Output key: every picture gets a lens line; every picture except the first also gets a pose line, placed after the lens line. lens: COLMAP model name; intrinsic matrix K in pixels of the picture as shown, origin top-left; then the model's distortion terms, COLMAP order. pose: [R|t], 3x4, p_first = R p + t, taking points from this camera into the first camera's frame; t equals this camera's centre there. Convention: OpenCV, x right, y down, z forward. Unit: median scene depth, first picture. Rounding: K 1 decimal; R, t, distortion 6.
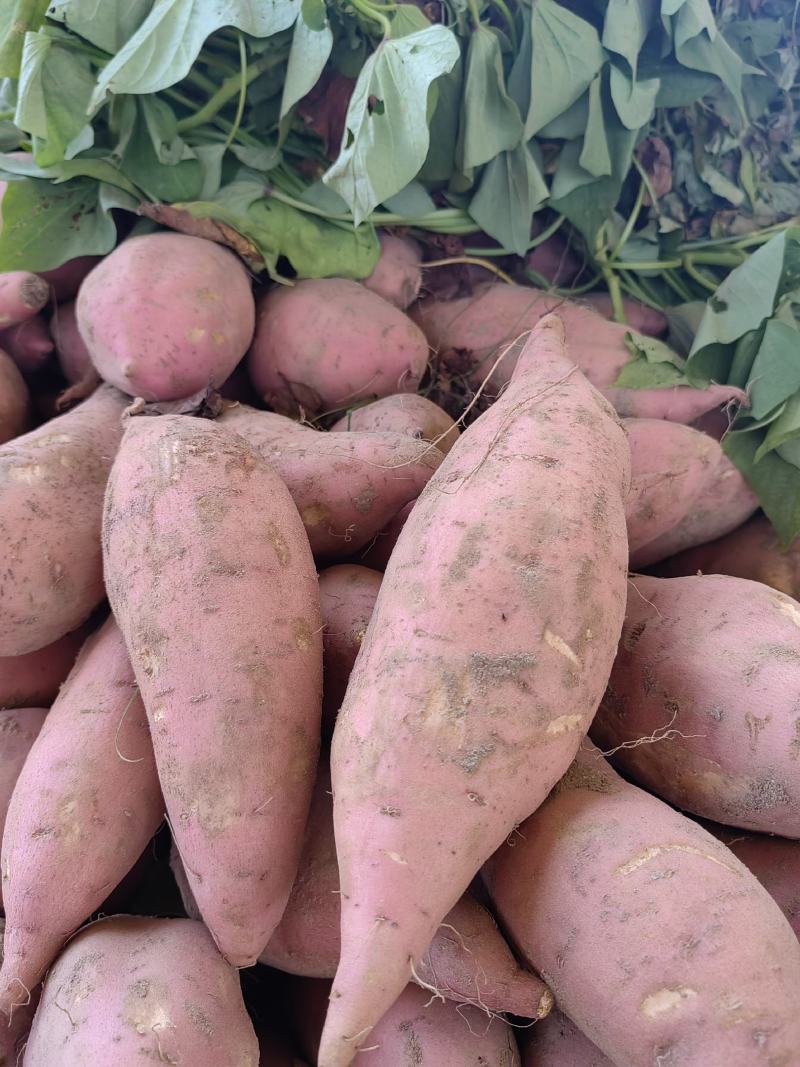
lens RADIAL K [[781.6, 0, 400.0], [0, 781.6, 533.5], [0, 0, 1]] dist [0.001648, 0.004572]
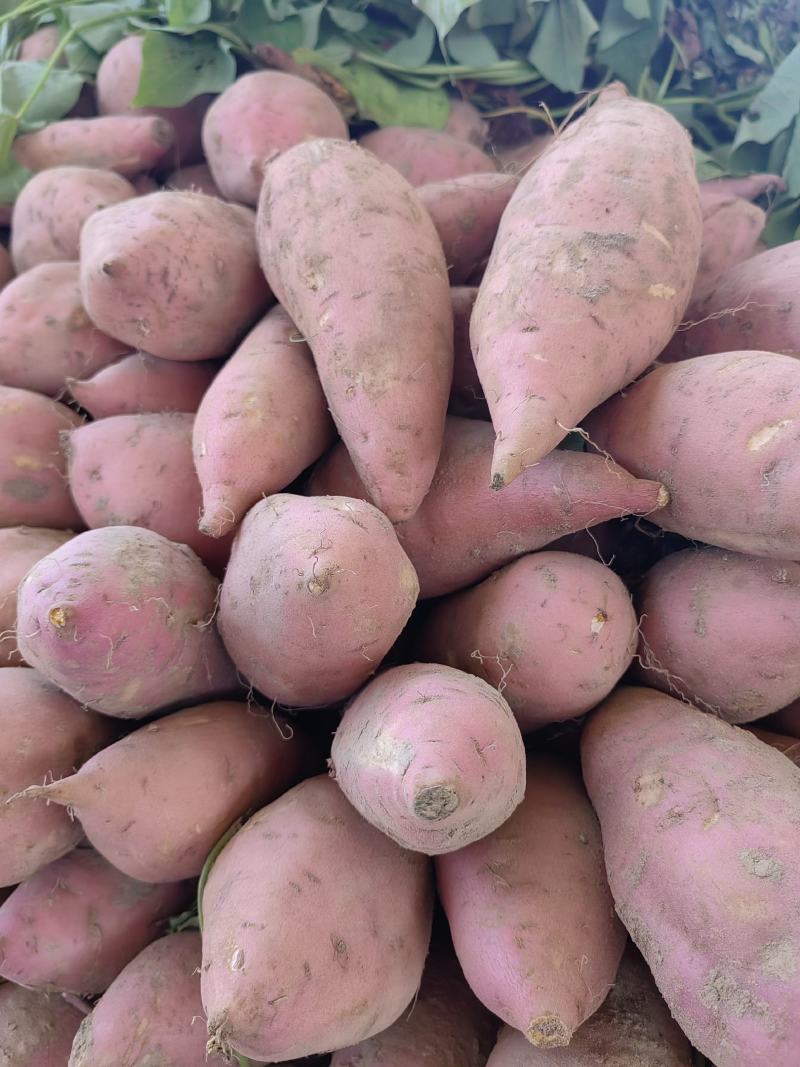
lens RADIAL K [[792.9, 0, 400.0], [0, 792.9, 533.5], [0, 0, 1]] dist [-0.003366, 0.009686]
pose [[0.999127, -0.034976, -0.022828, -0.126339], [0.032730, 0.995195, -0.092281, 0.494810], [0.025945, 0.091453, 0.995471, -0.144011]]
